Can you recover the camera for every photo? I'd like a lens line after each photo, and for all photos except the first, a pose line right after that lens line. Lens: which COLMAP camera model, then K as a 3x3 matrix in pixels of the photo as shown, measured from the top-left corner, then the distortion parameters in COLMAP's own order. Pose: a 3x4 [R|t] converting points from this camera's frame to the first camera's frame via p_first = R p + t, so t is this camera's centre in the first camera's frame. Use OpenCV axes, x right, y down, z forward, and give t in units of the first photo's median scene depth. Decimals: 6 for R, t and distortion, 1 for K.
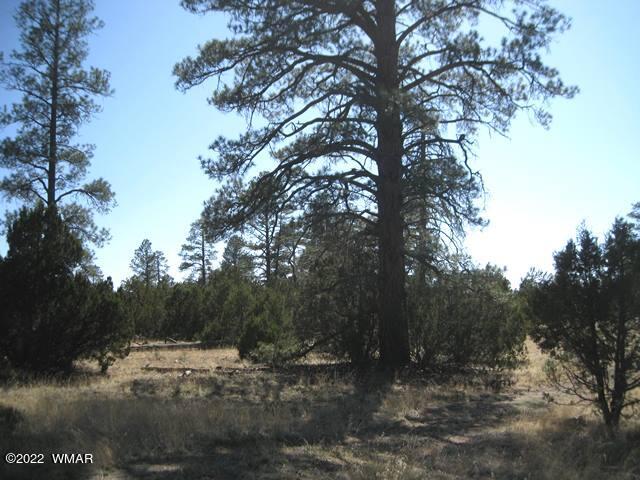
lens RADIAL K [[703.2, 0, 320.0], [0, 703.2, 240.0], [0, 0, 1]] dist [-0.099543, 0.028441]
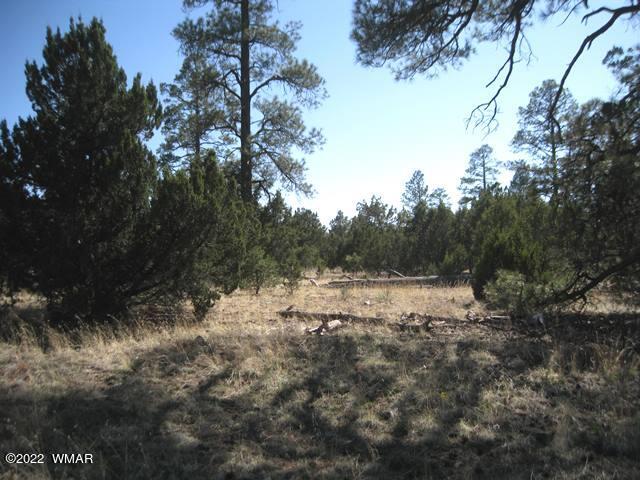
lens RADIAL K [[703.2, 0, 320.0], [0, 703.2, 240.0], [0, 0, 1]] dist [-0.099543, 0.028441]
pose [[0.915160, -0.007906, -0.403012, 0.004465], [0.040055, 0.996643, 0.071408, 0.051378], [0.401095, -0.081492, 0.912405, 0.297310]]
